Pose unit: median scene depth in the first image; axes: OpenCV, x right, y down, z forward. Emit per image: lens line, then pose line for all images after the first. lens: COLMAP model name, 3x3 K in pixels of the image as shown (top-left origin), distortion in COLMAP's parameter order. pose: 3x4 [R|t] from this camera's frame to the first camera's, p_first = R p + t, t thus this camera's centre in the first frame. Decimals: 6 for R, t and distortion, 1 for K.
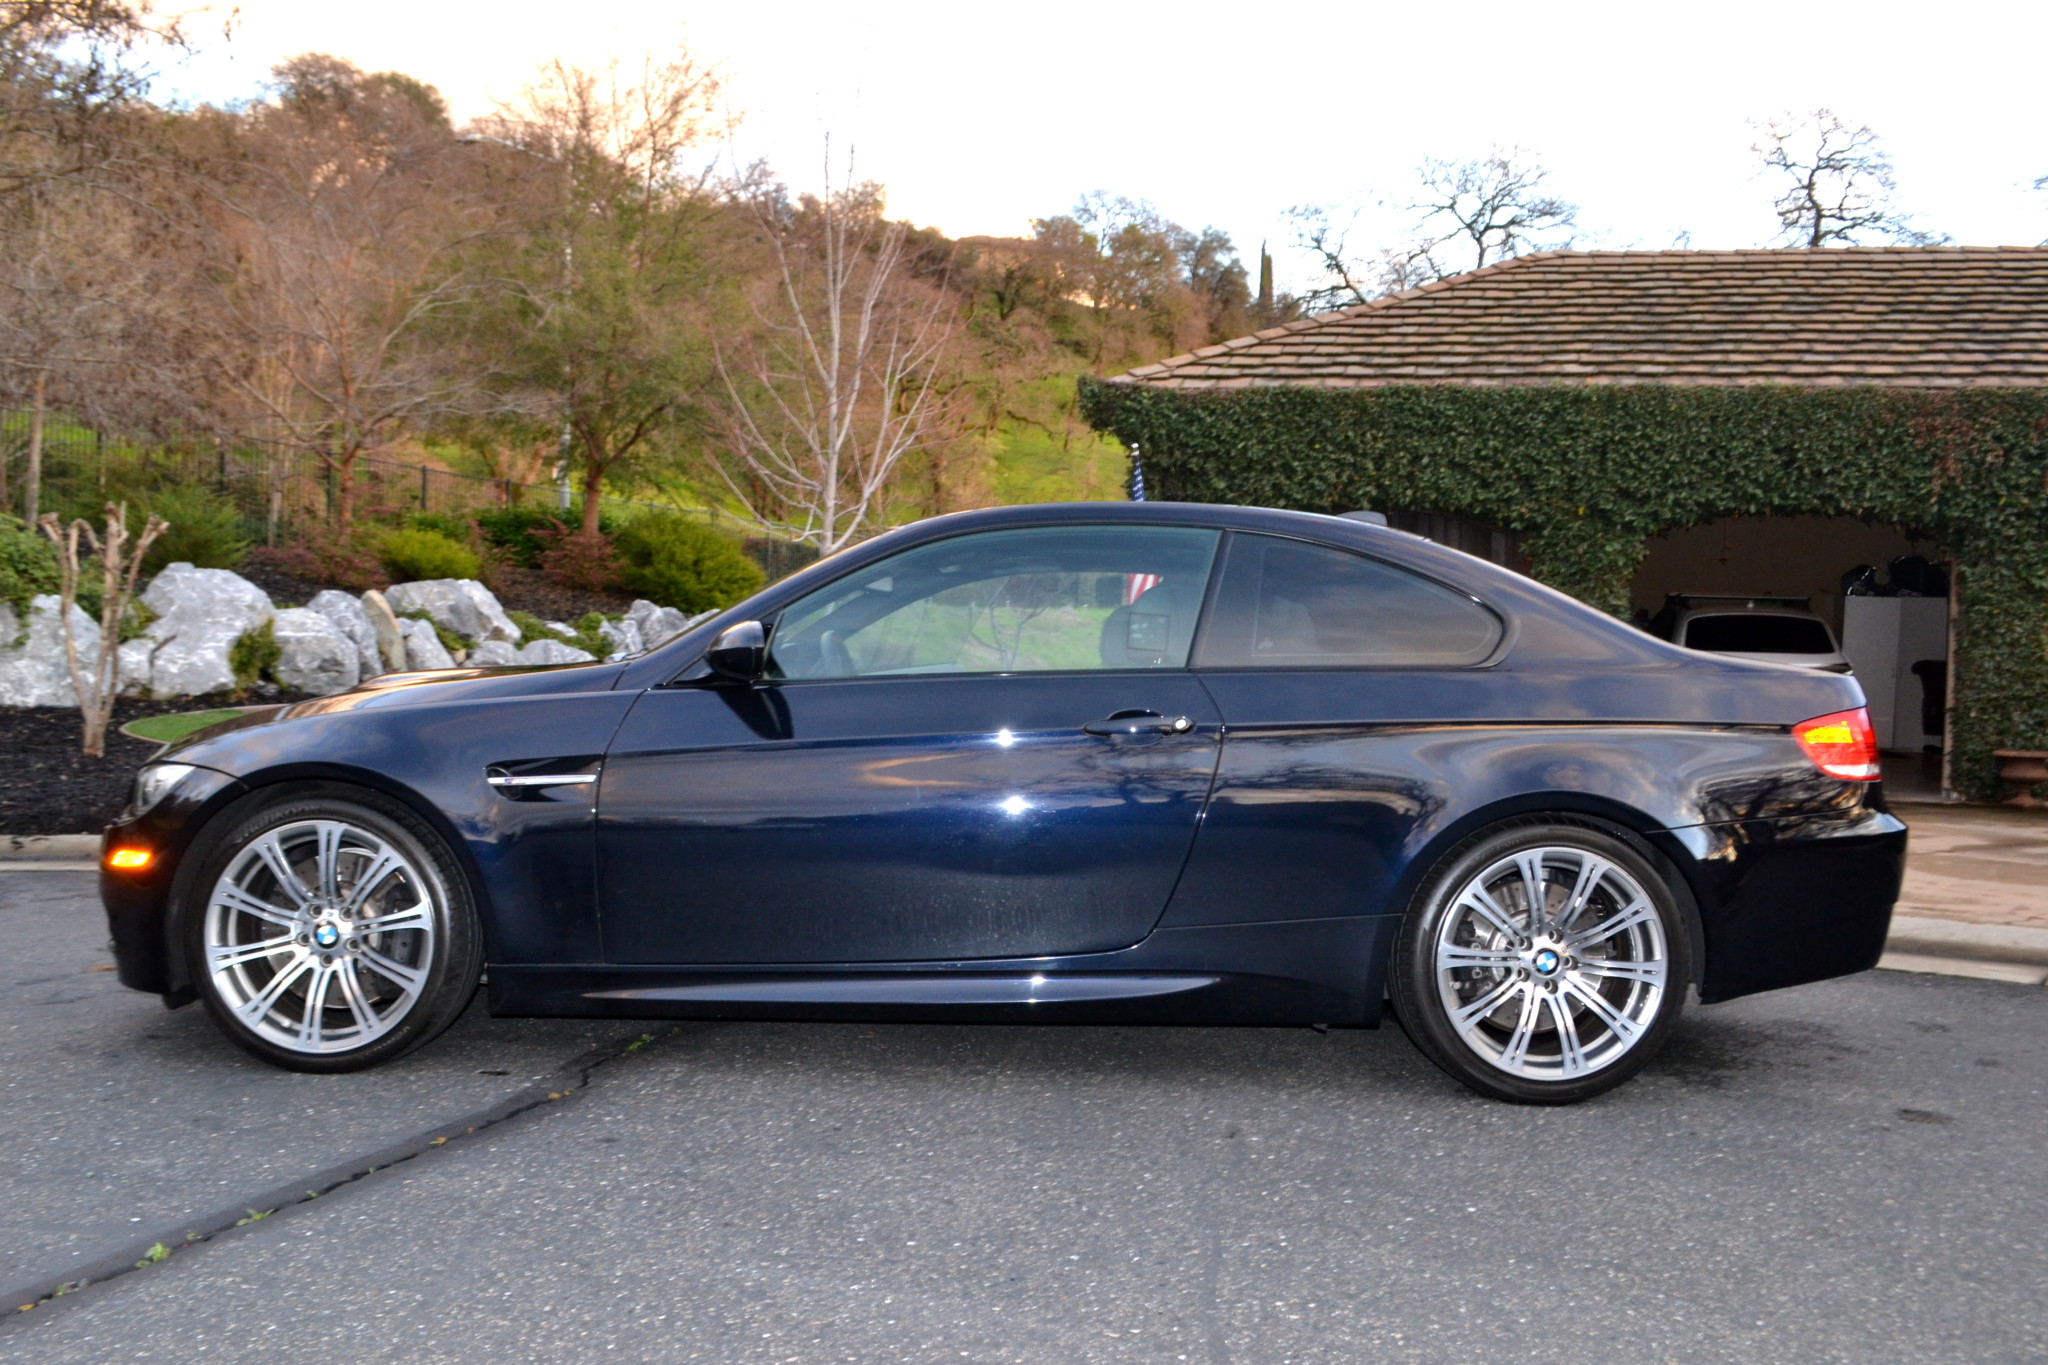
lens RADIAL K [[1680.3, 0, 1024.0], [0, 1680.3, 682.5], [0, 0, 1]] dist [-0.075408, 0.006183]
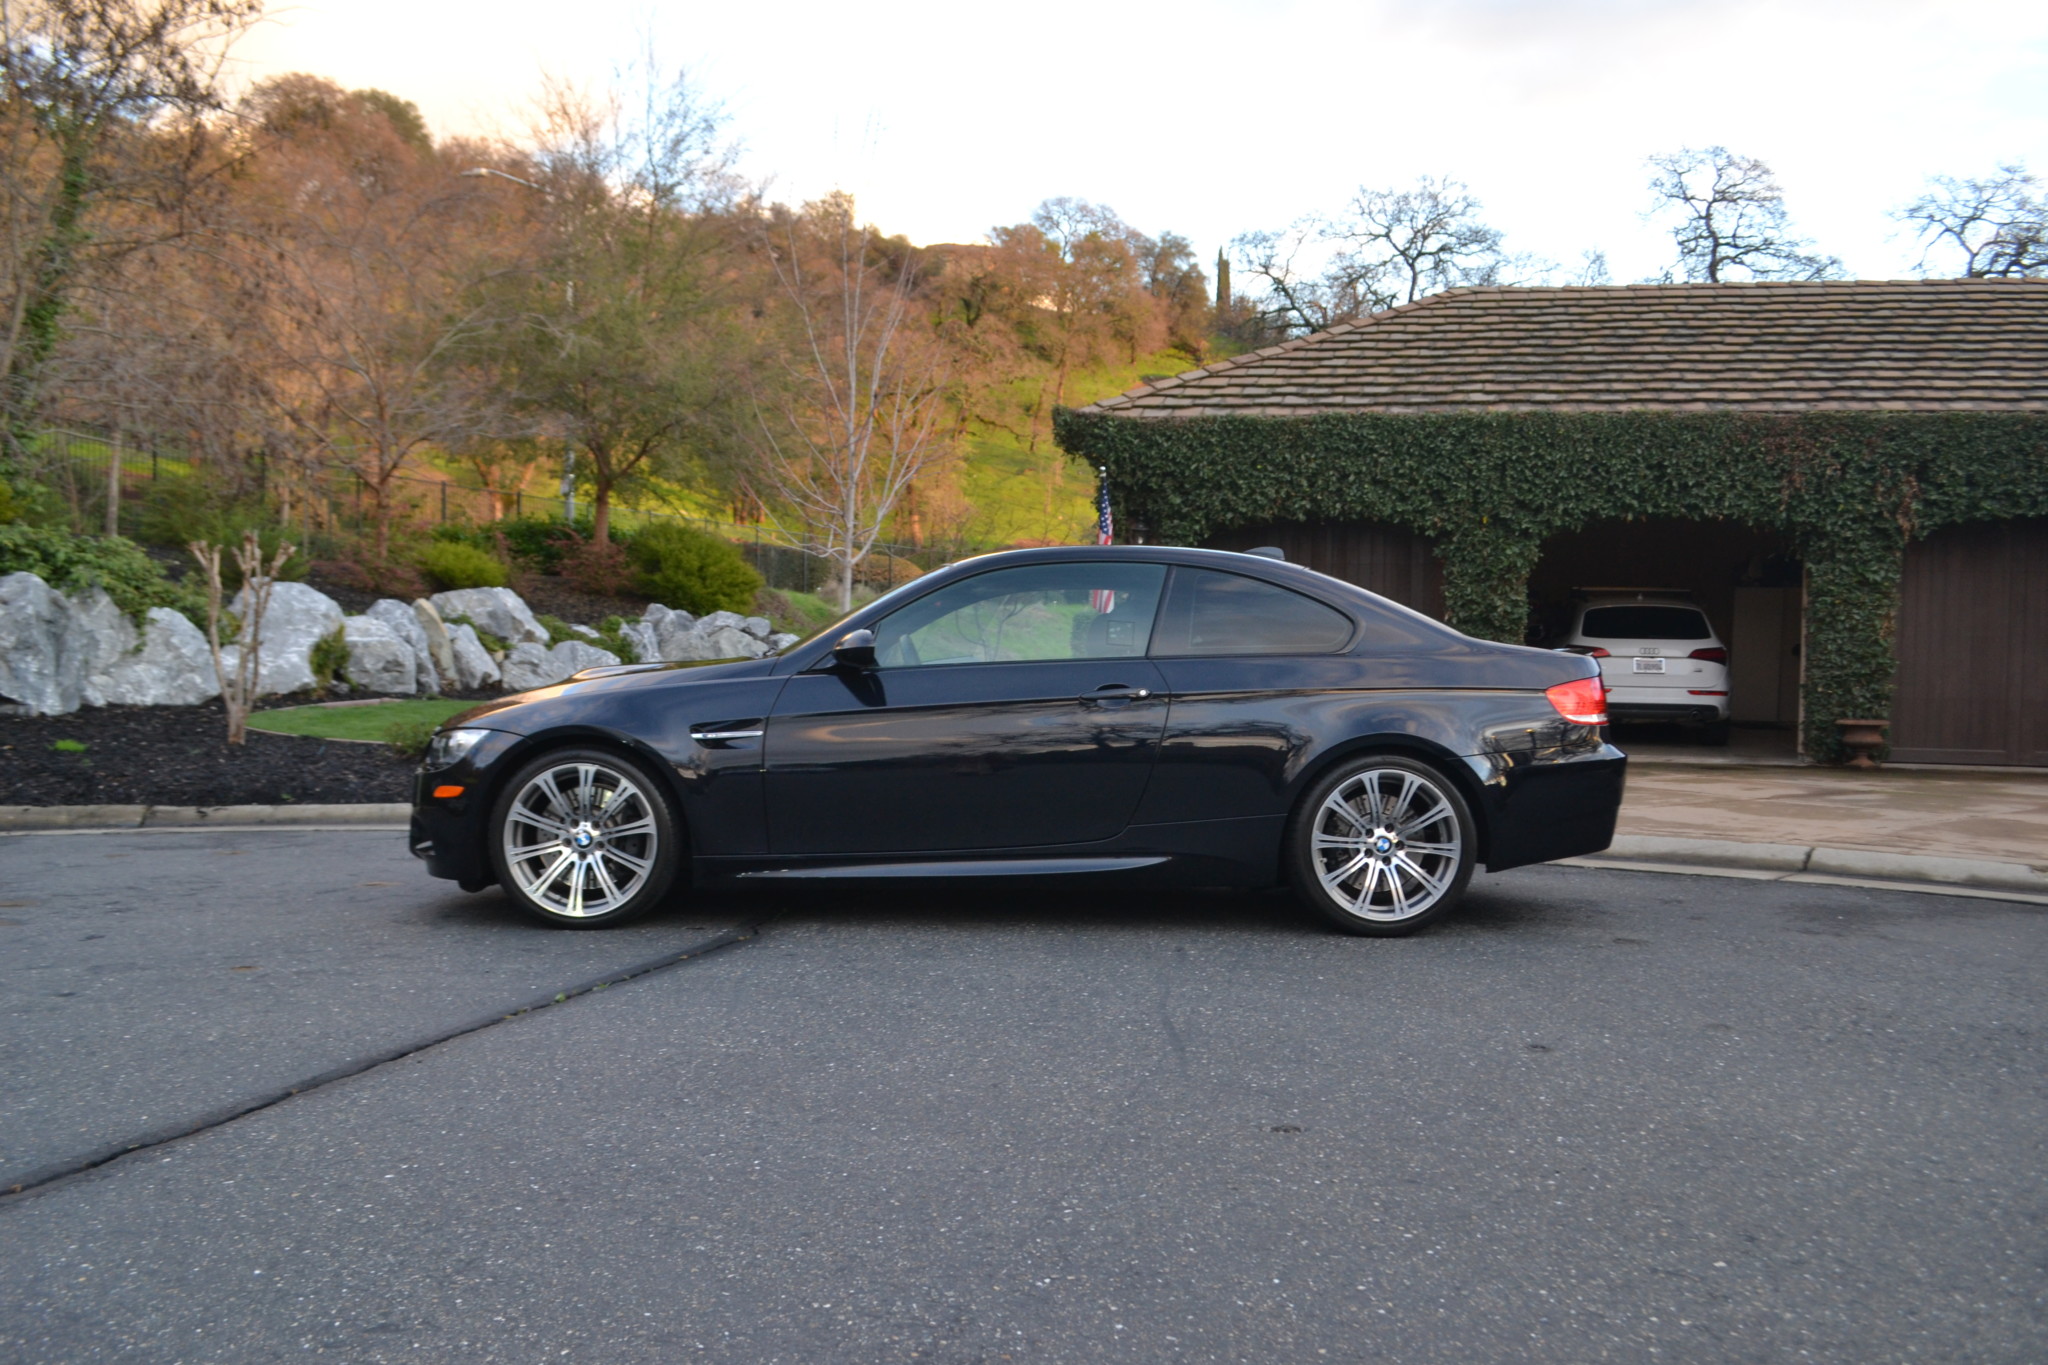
lens RADIAL K [[1638.8, 0, 1024.0], [0, 1638.8, 682.5], [0, 0, 1]] dist [-0.074730, 0.008185]
pose [[0.999736, -0.013050, 0.018907, -0.011607], [0.012974, 0.999907, 0.004160, 0.002049], [-0.018960, -0.003914, 0.999813, -0.132490]]
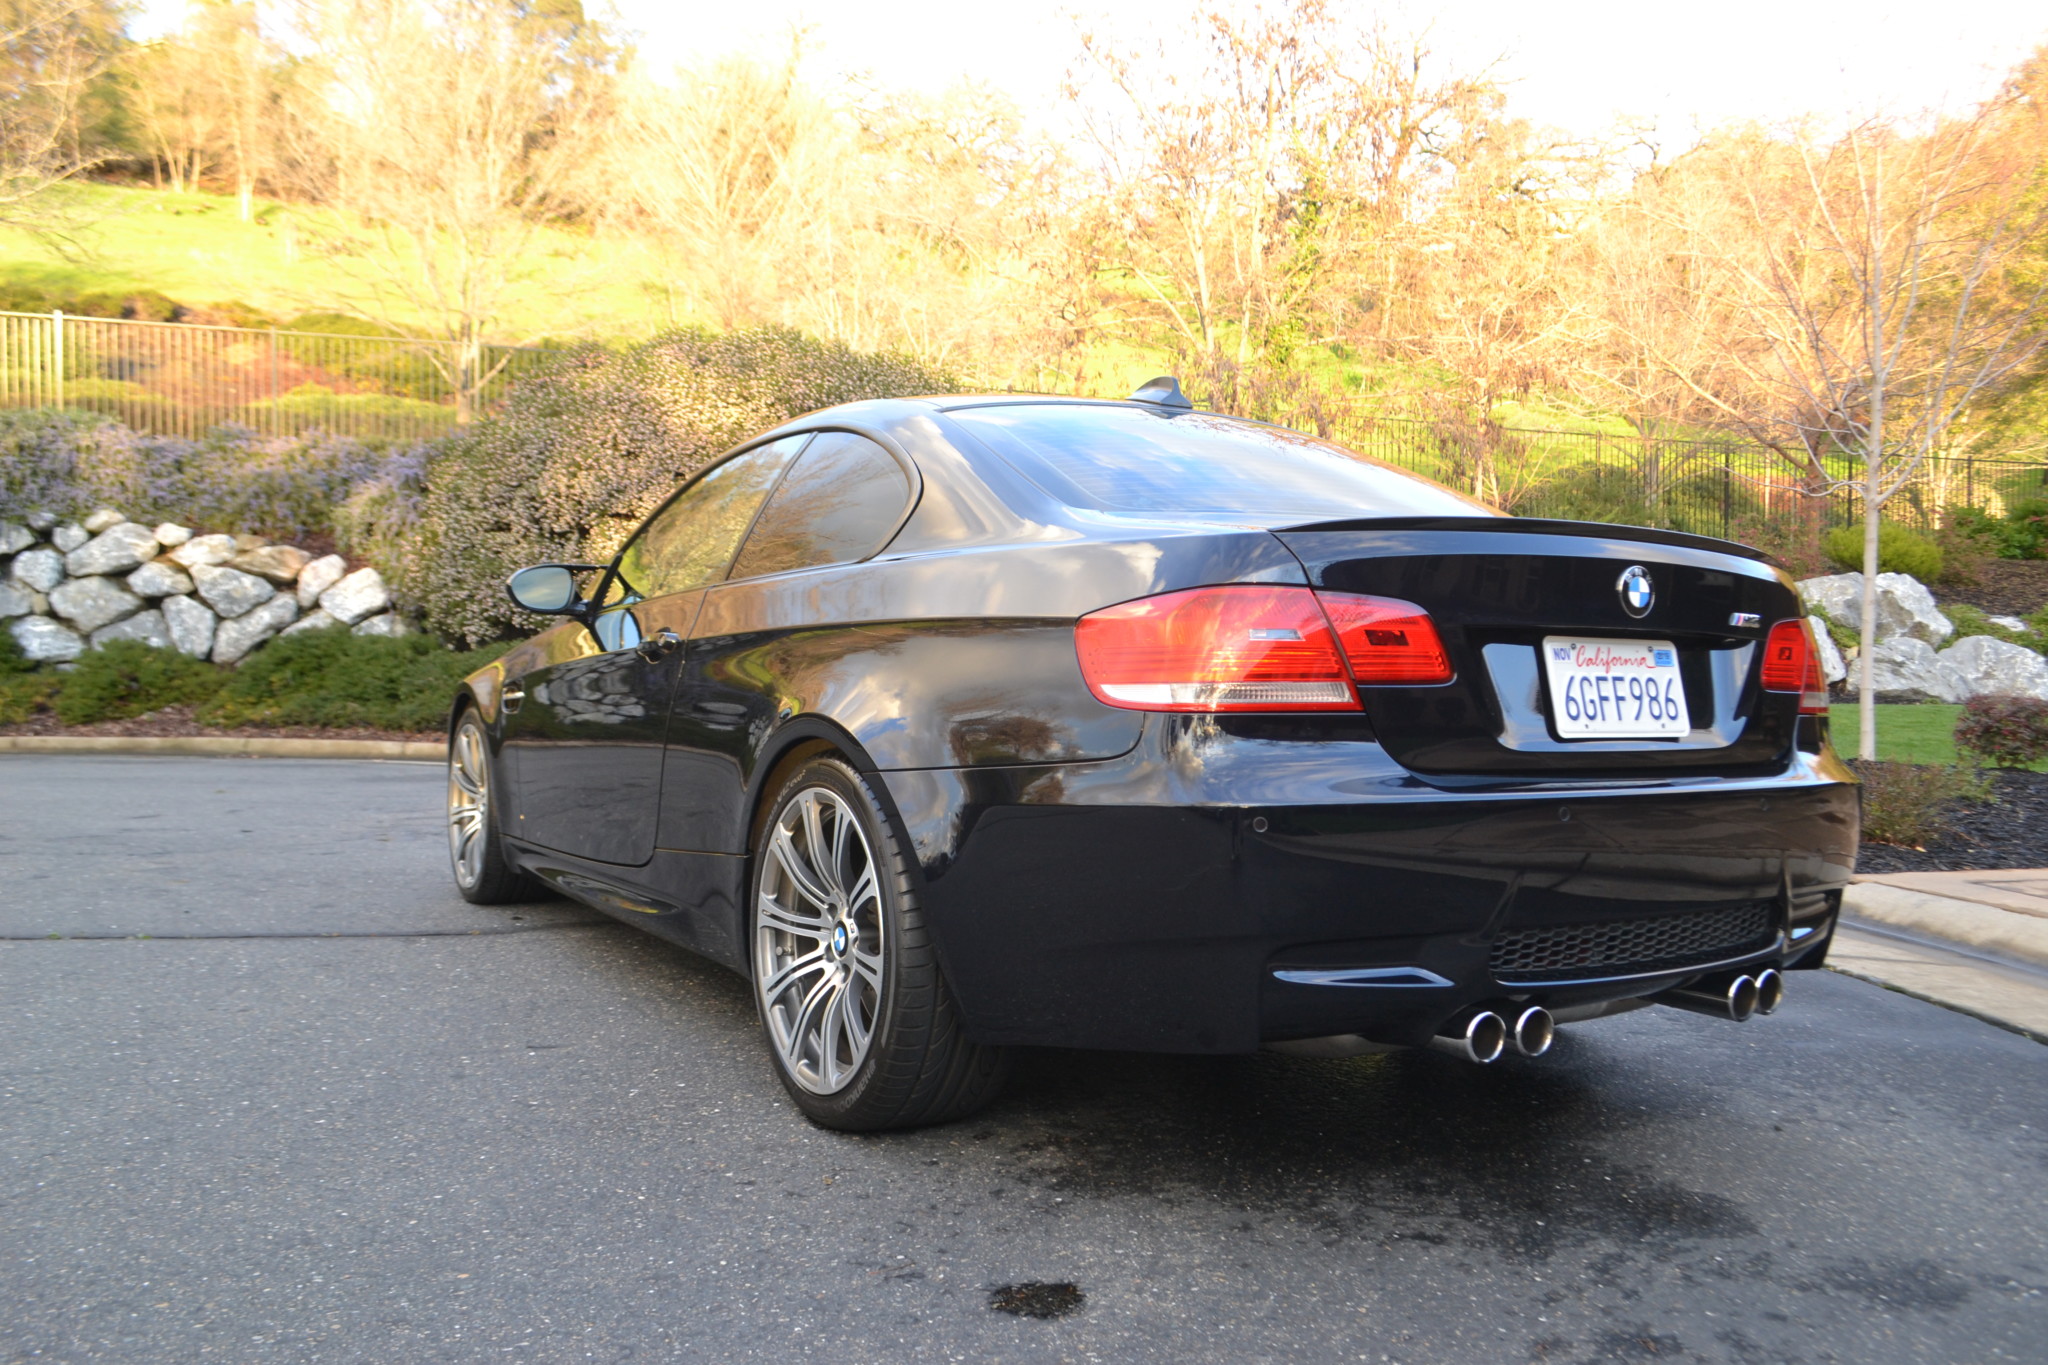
lens RADIAL K [[1638.8, 0, 1024.0], [0, 1638.8, 682.5], [0, 0, 1]] dist [-0.074730, 0.008185]
pose [[0.524195, 0.000582, -0.851598, 0.264988], [-0.010031, 0.999935, -0.005491, 0.014250], [0.851539, 0.011421, 0.524167, 0.180283]]
